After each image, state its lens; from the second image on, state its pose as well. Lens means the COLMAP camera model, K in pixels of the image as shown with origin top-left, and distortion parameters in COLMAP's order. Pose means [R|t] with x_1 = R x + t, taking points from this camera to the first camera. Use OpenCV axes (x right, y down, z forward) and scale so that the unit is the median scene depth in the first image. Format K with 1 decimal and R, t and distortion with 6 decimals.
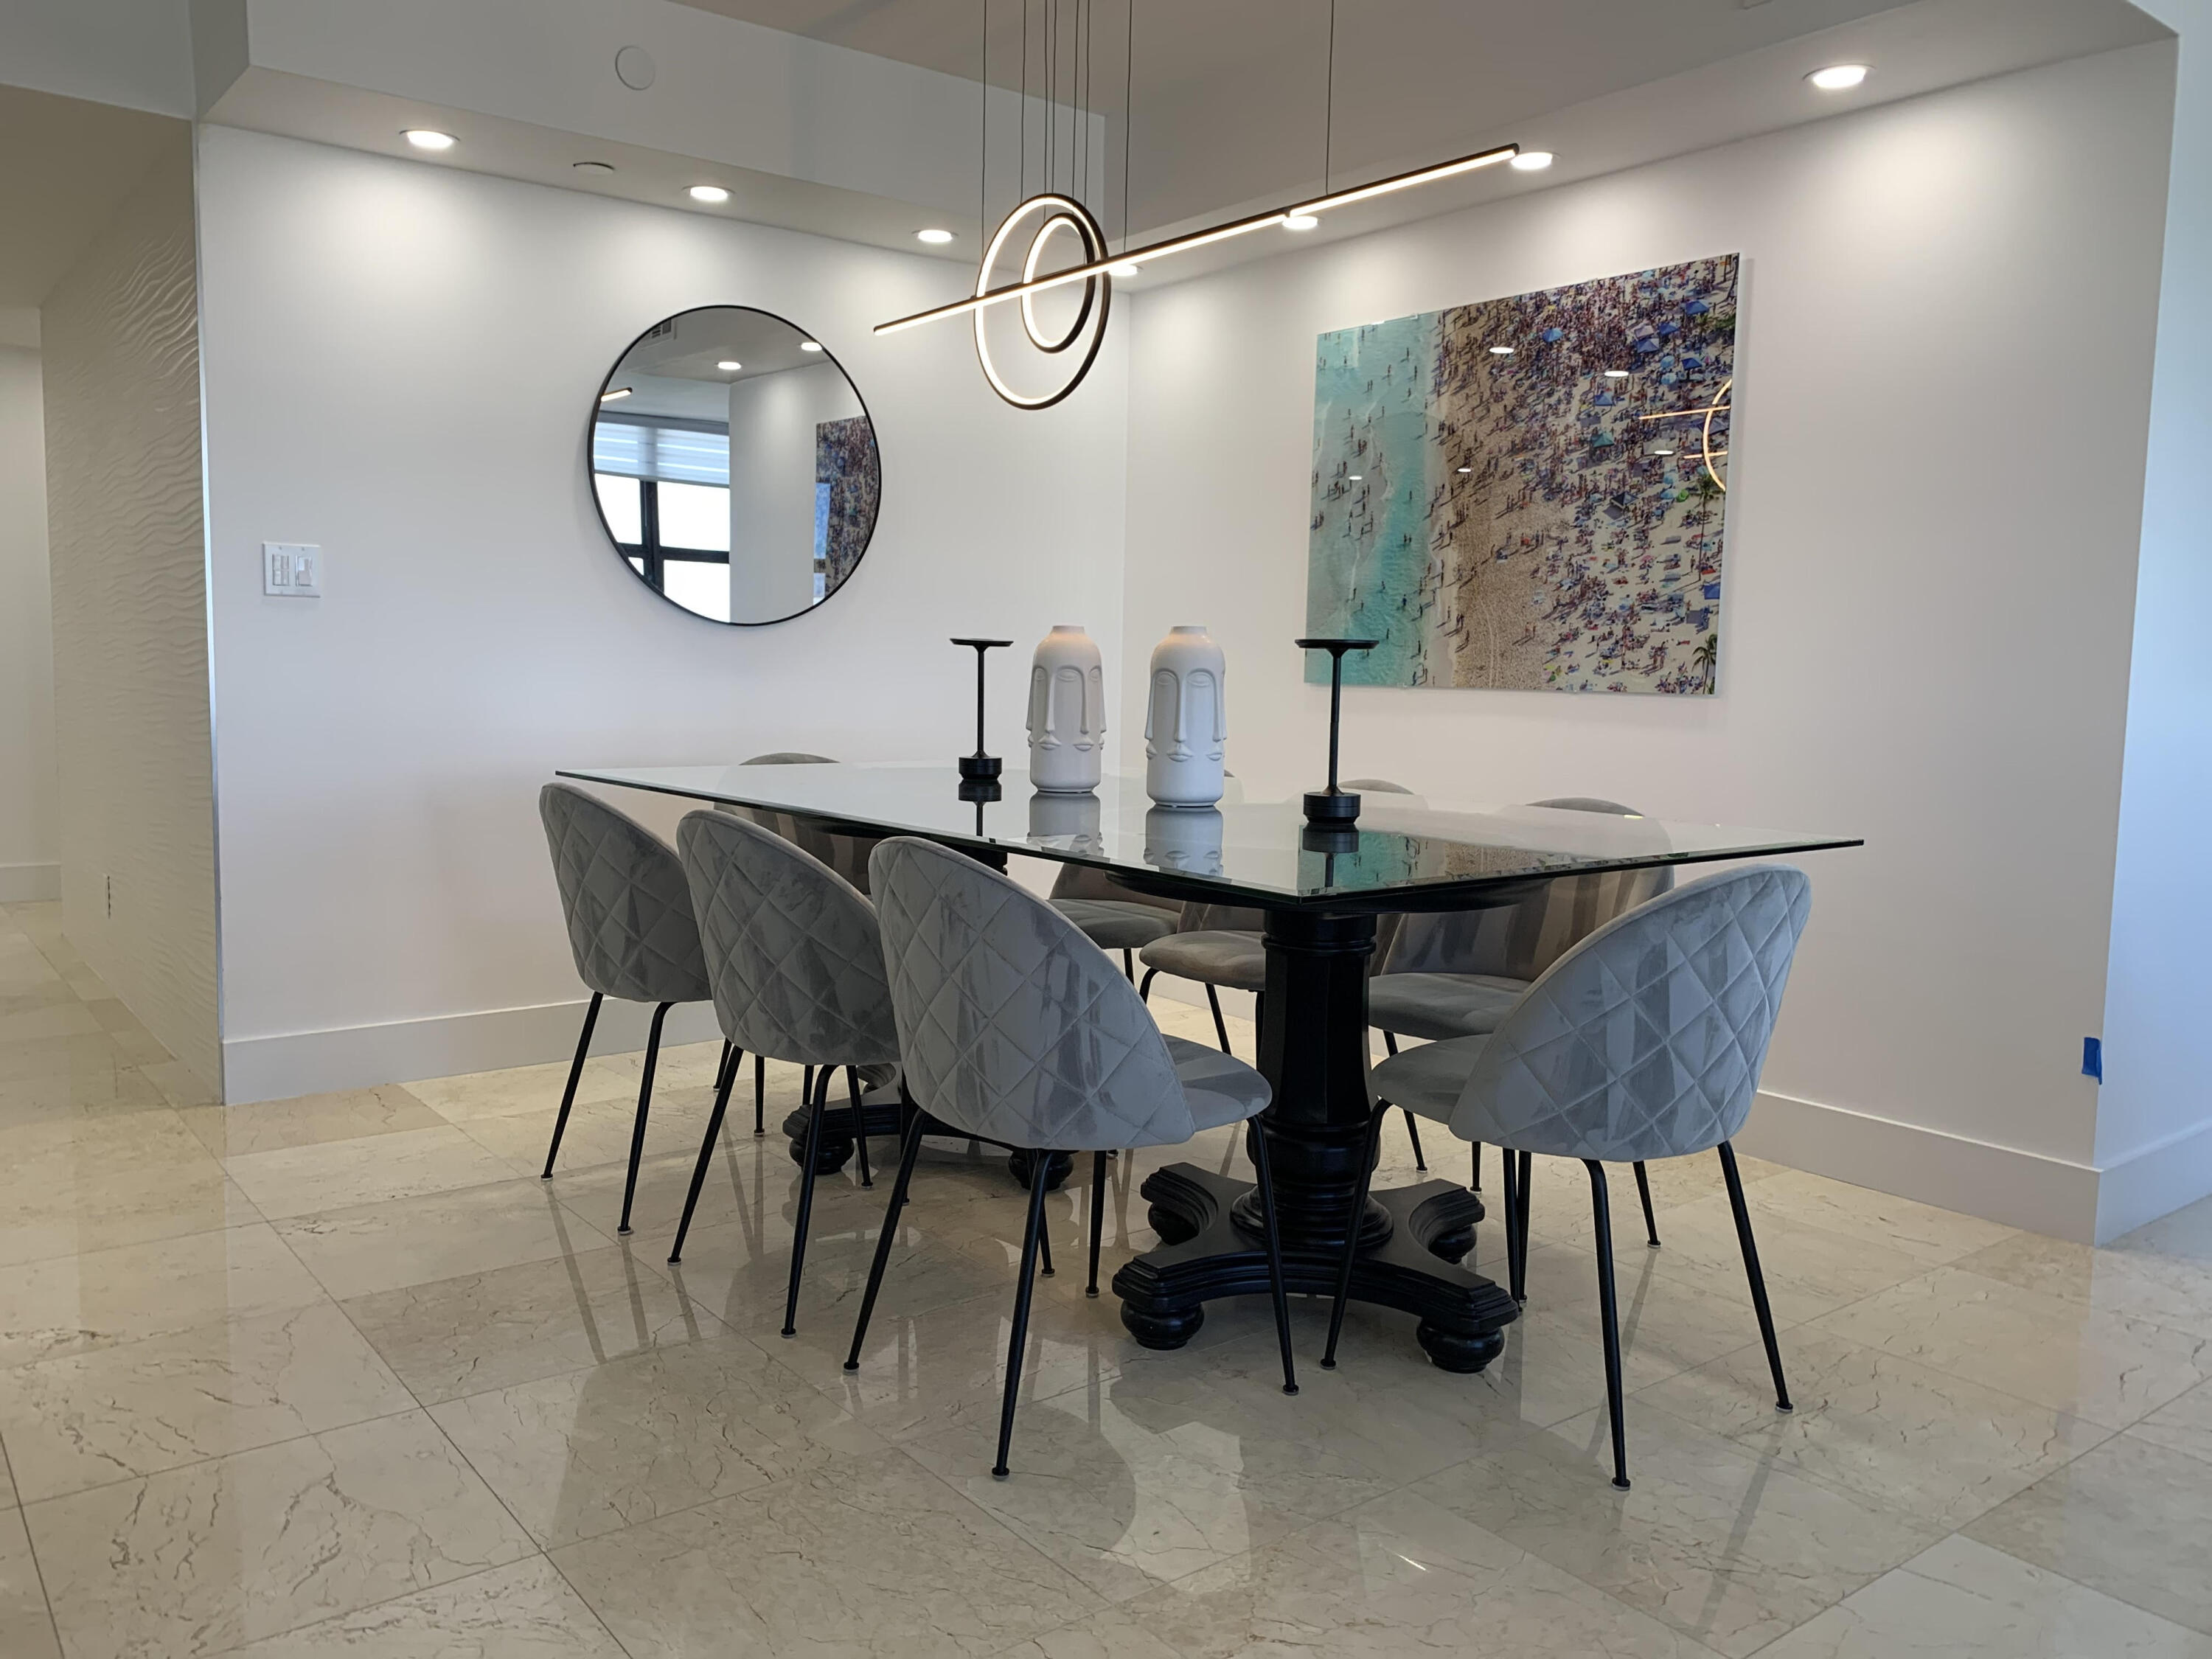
lens RADIAL K [[1705.5, 0, 1098.4], [0, 1705.5, 820.7], [0, 0, 1]] dist [0.021398, -0.027859]
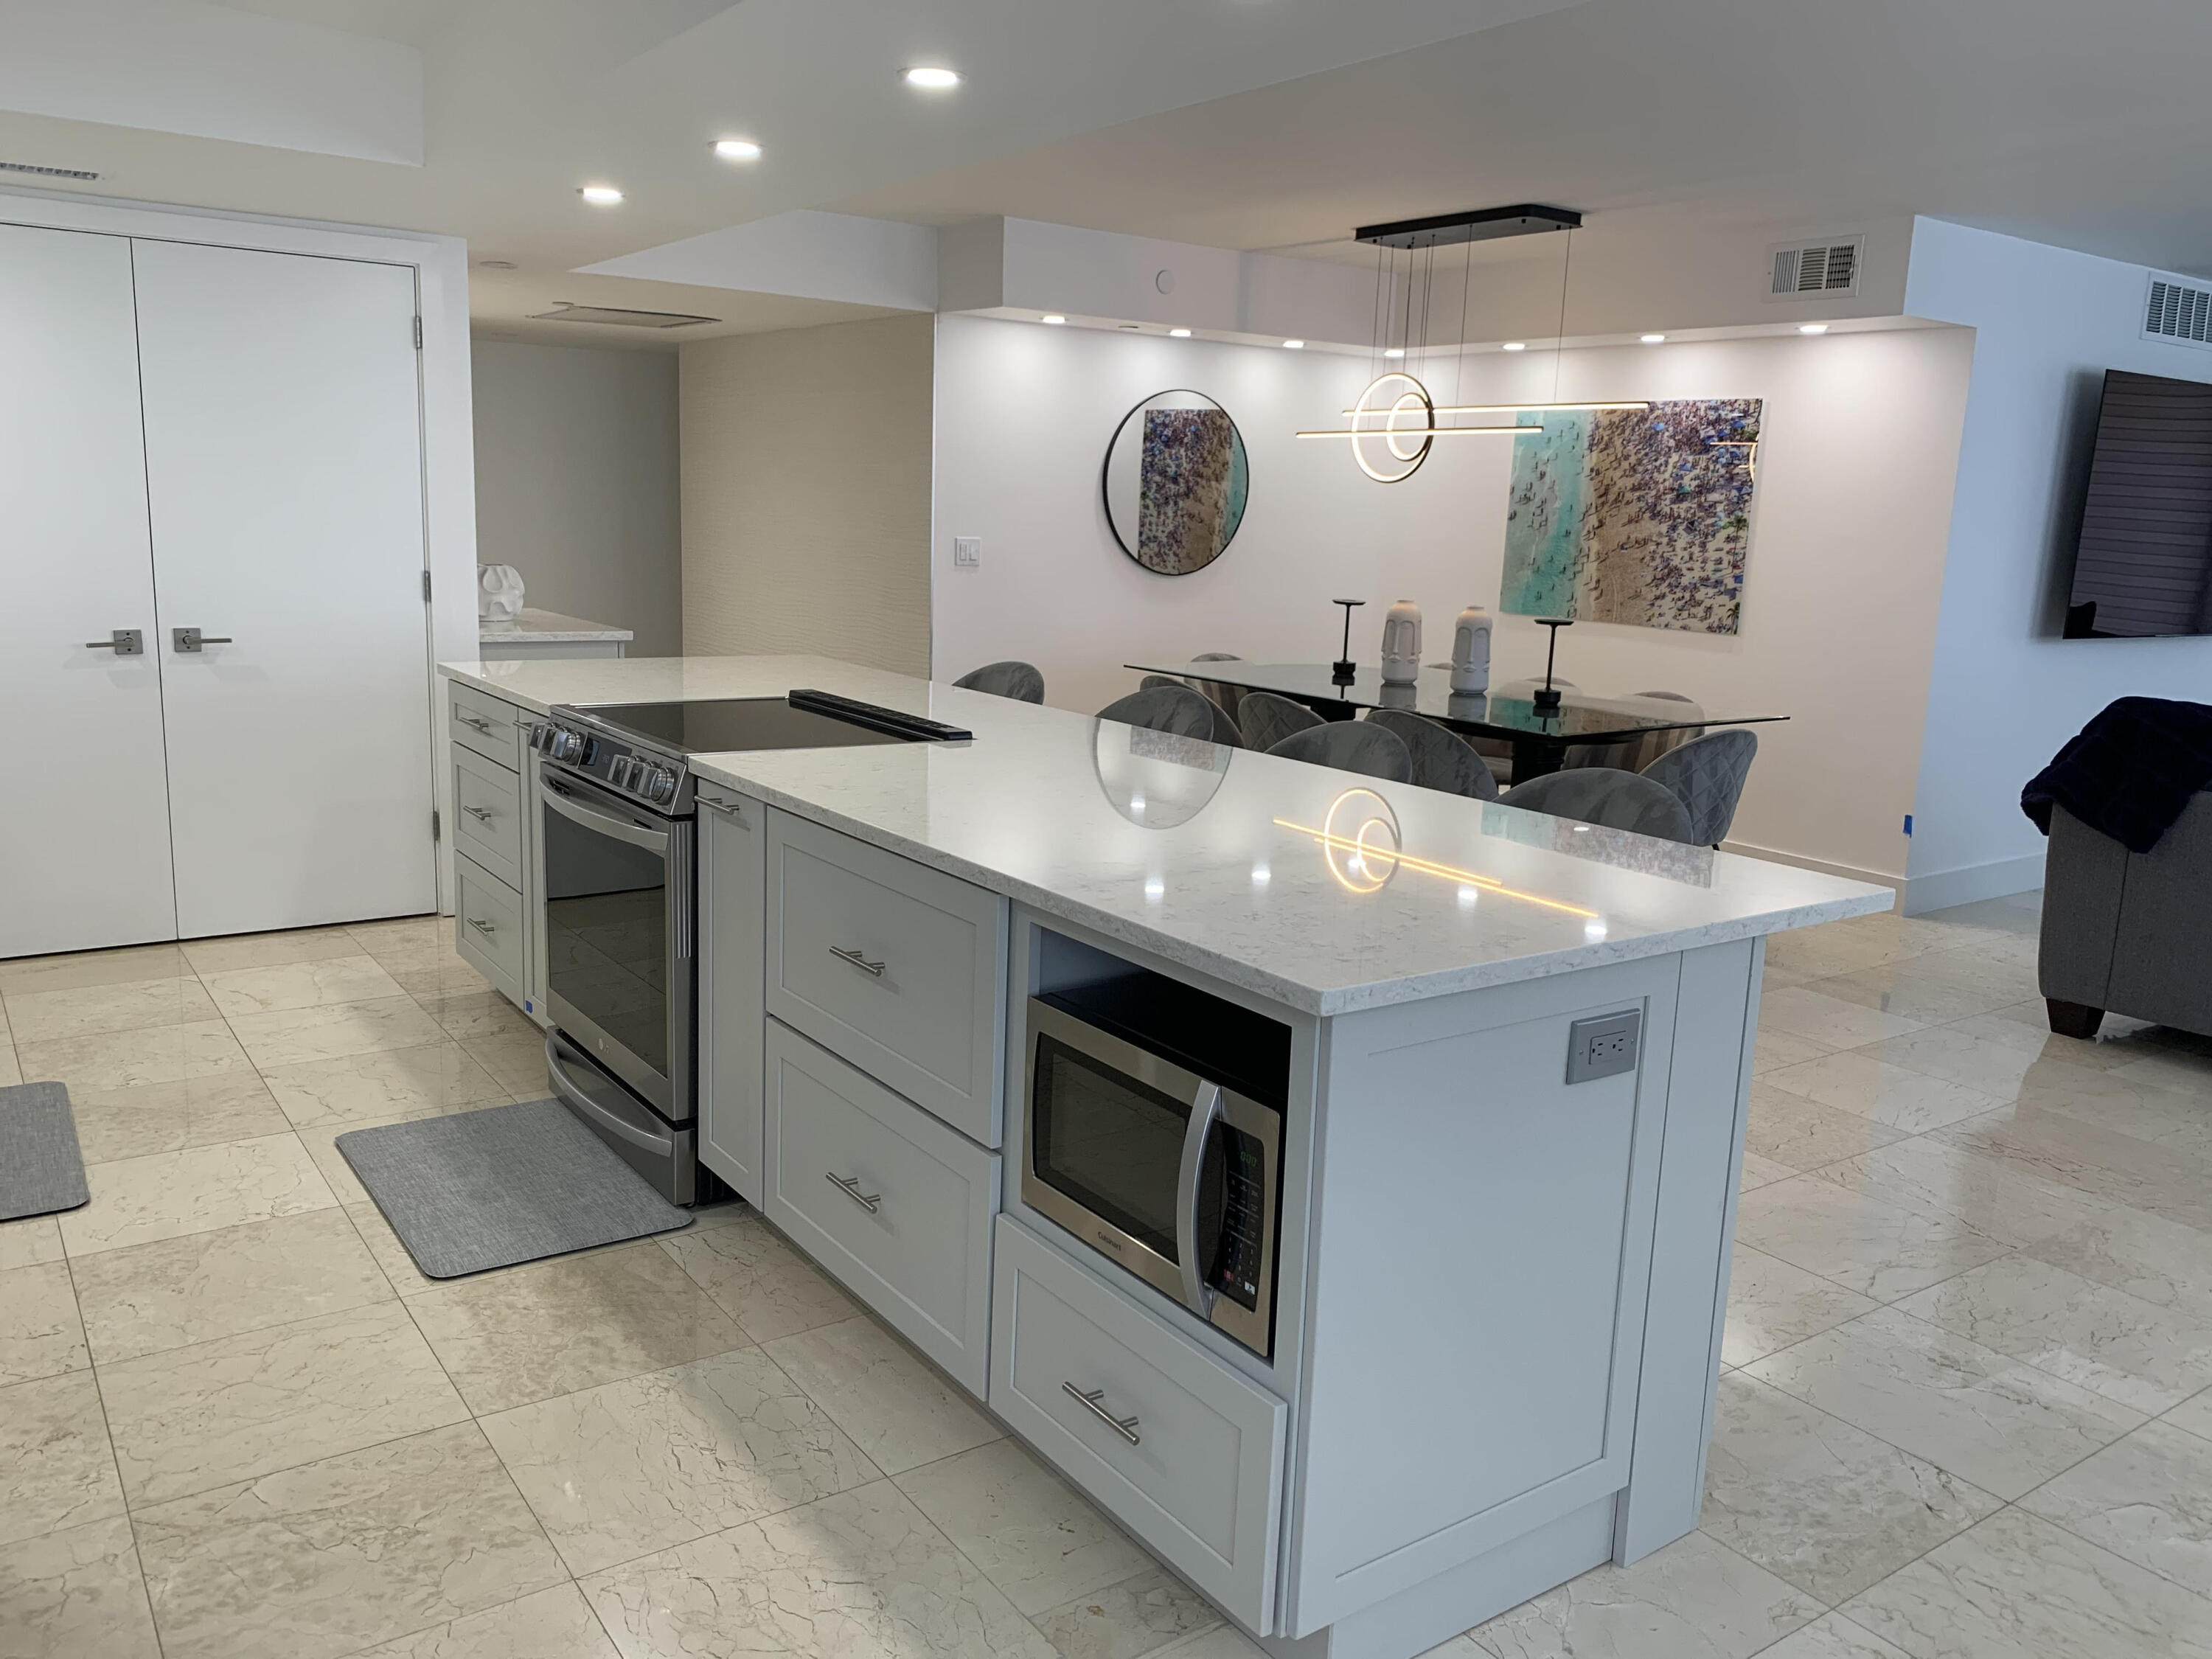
lens RADIAL K [[1705.5, 0, 1112.0], [0, 1705.5, 839.7], [0, 0, 1]] dist [0.021398, -0.027859]
pose [[0.999252, 0.021442, -0.032187, -0.248238], [-0.018028, 0.994534, 0.102846, -0.029512], [0.034217, -0.102189, 0.994176, -0.872284]]
